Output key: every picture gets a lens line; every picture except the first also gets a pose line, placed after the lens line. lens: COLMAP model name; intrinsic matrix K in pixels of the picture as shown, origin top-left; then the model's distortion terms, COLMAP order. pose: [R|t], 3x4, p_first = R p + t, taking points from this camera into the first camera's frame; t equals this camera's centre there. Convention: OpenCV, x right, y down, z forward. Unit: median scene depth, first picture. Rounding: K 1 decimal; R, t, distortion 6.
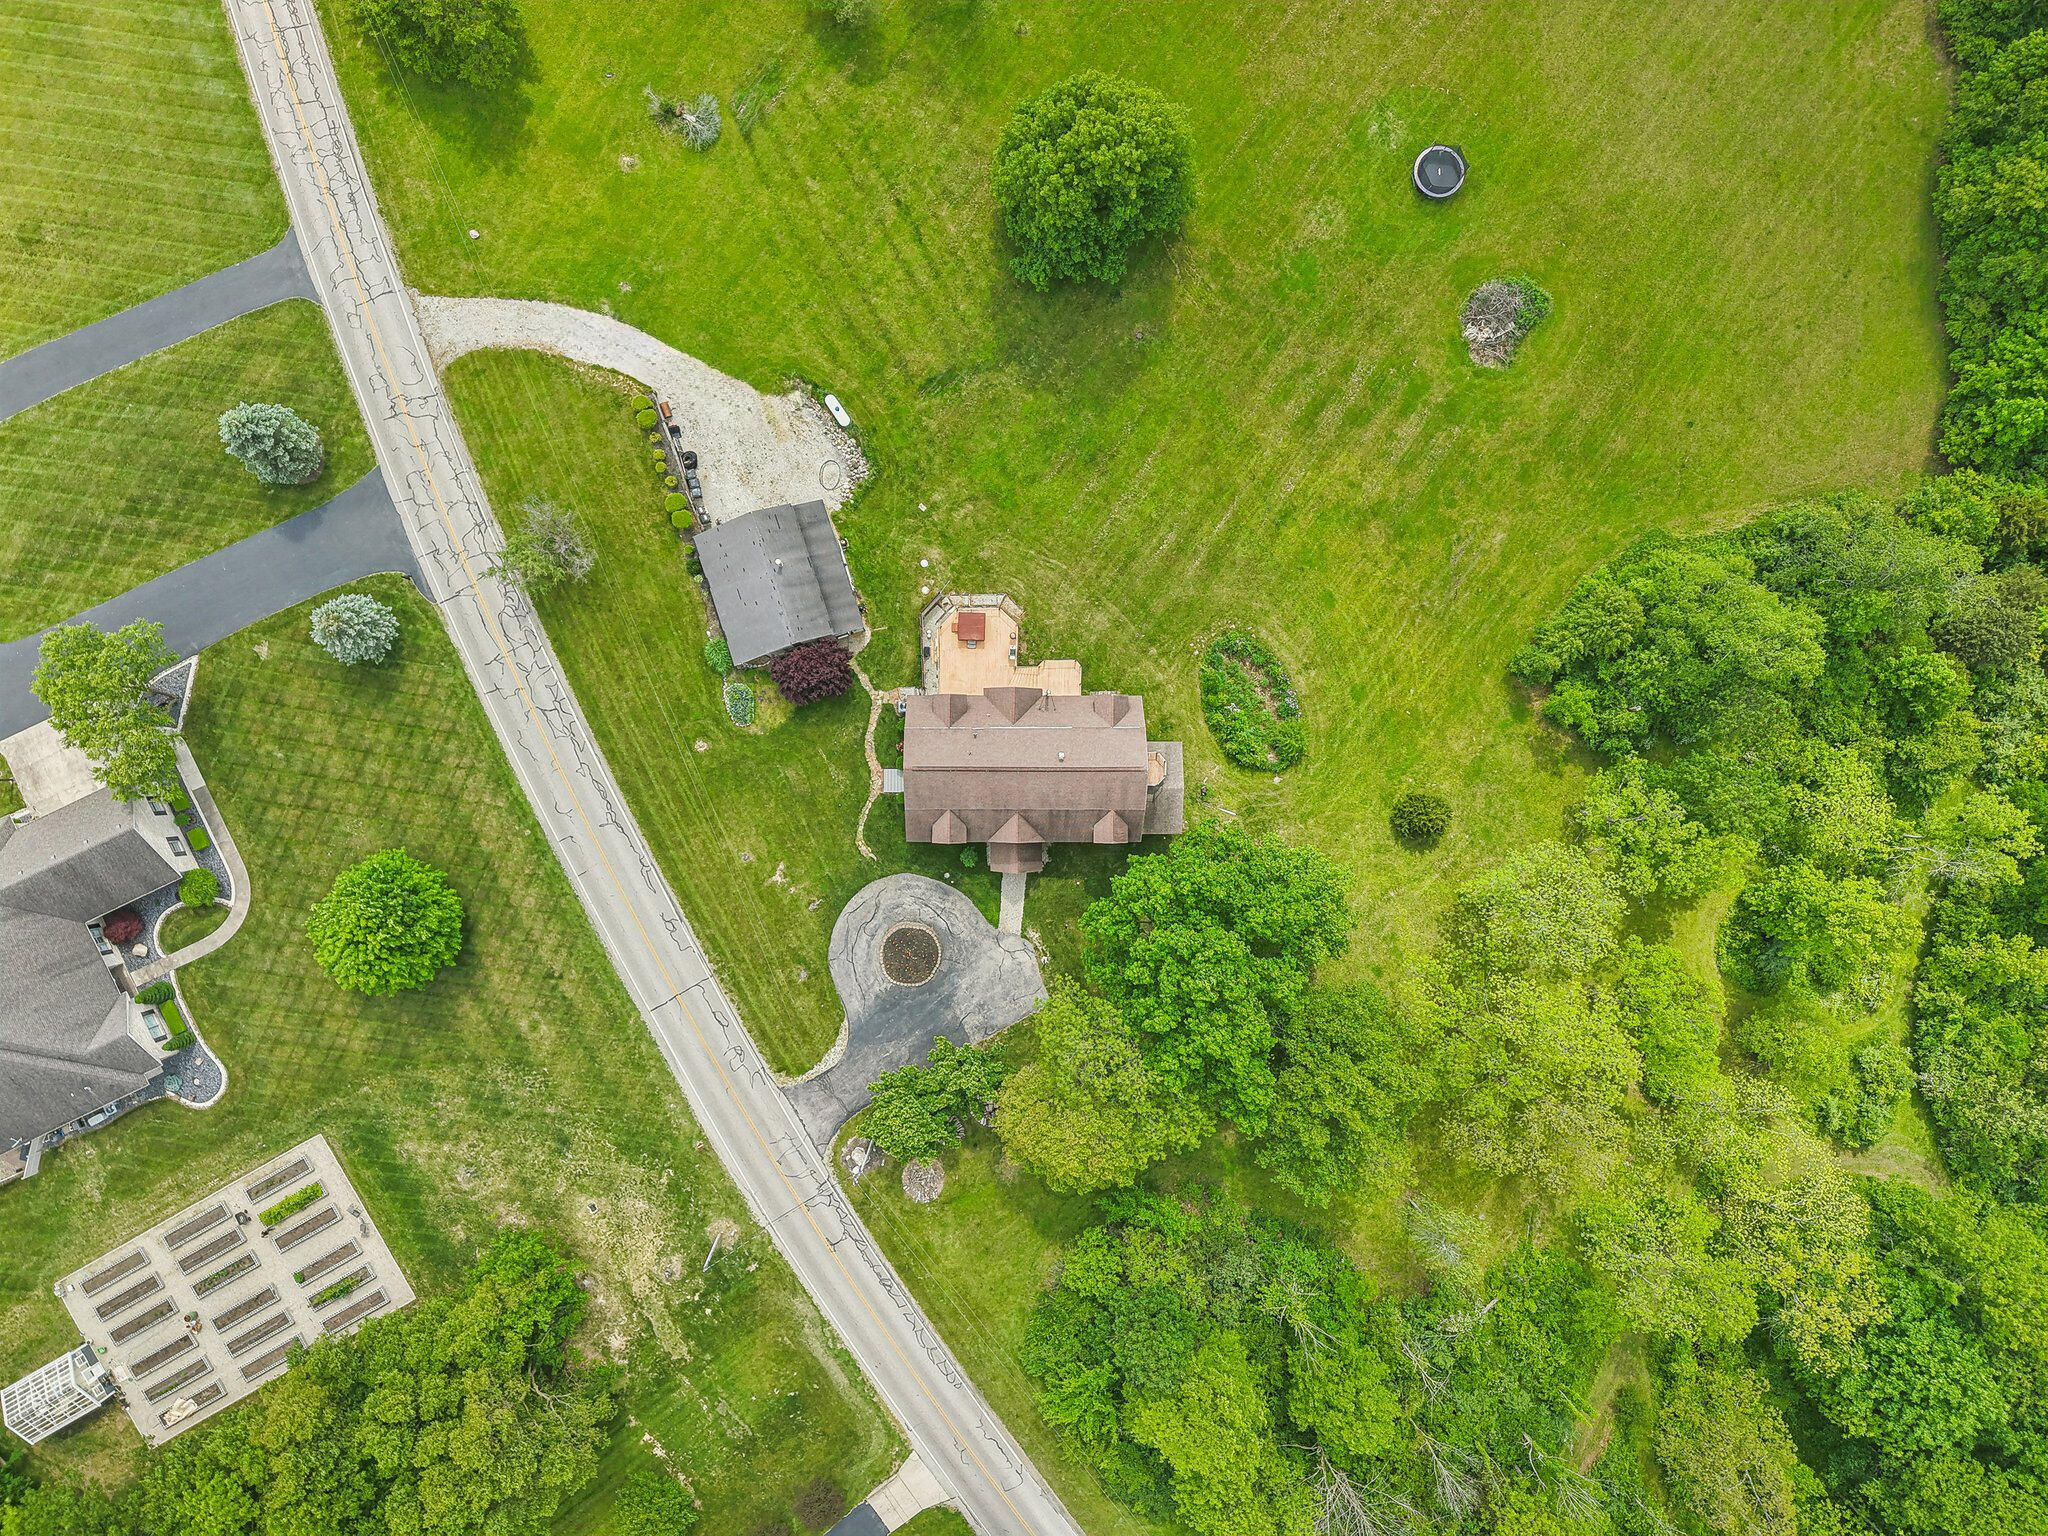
lens RADIAL K [[1378.0, 0, 1079.3], [0, 1378.0, 768.3], [0, 0, 1]] dist [-0.004124, -0.000912]
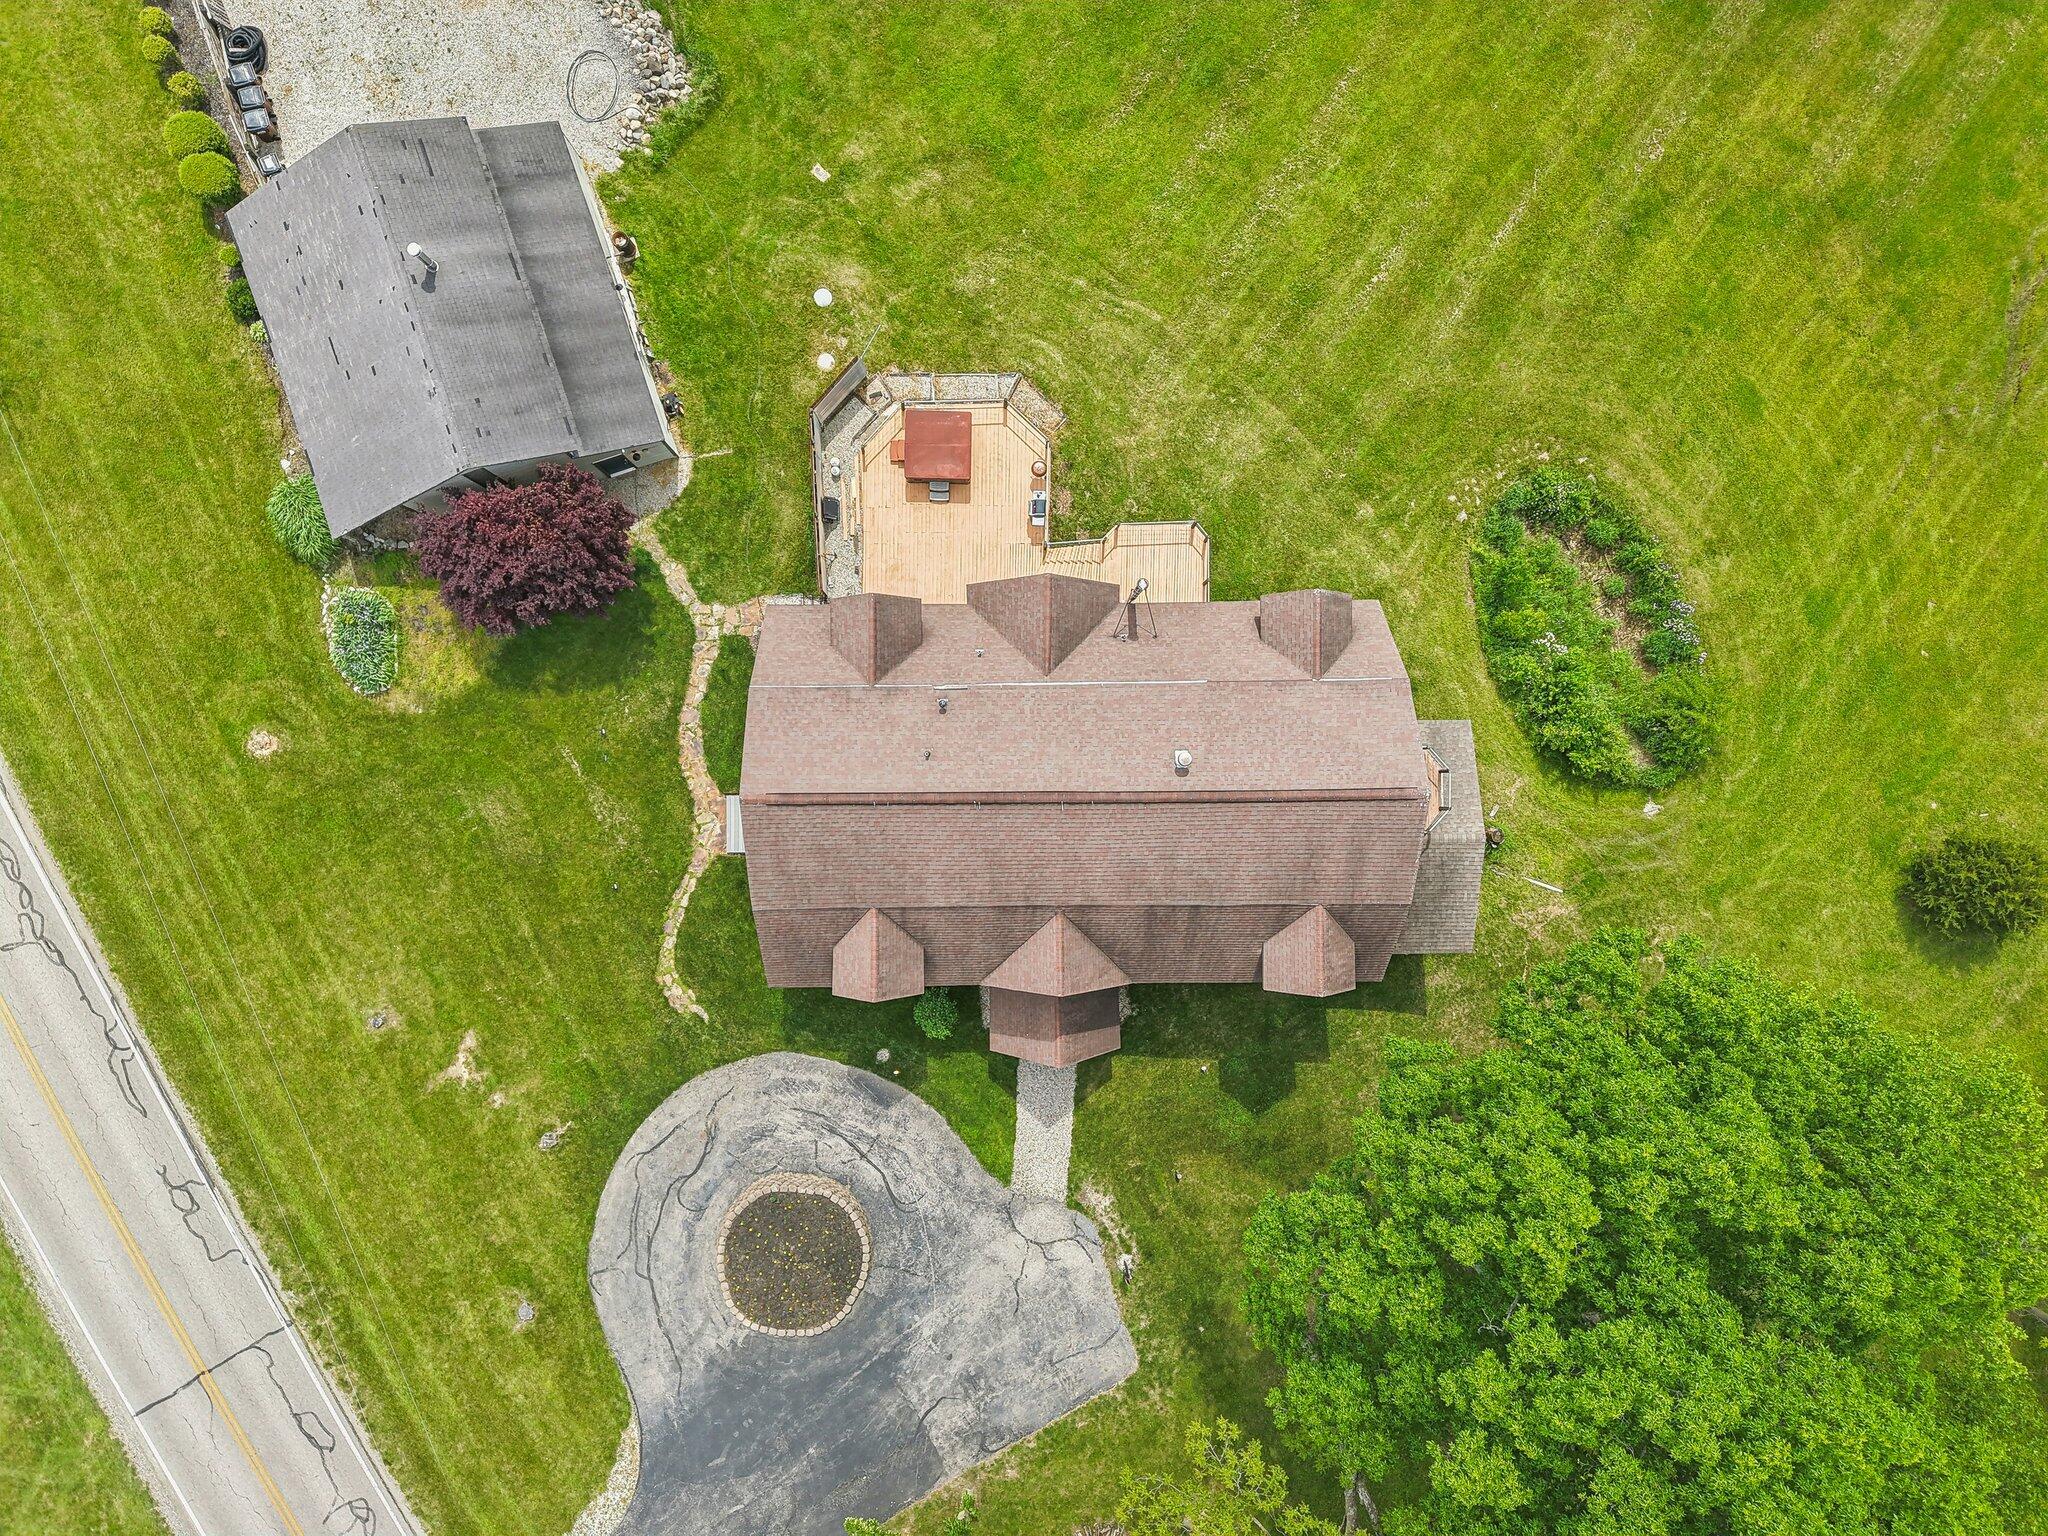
lens RADIAL K [[1378.0, 0, 1079.3], [0, 1378.0, 768.3], [0, 0, 1]] dist [-0.004124, -0.000912]
pose [[0.999917, -0.010986, -0.006742, -0.034547], [0.010952, 0.999927, -0.005014, -0.004407], [0.006797, 0.004939, 0.999965, 0.593530]]
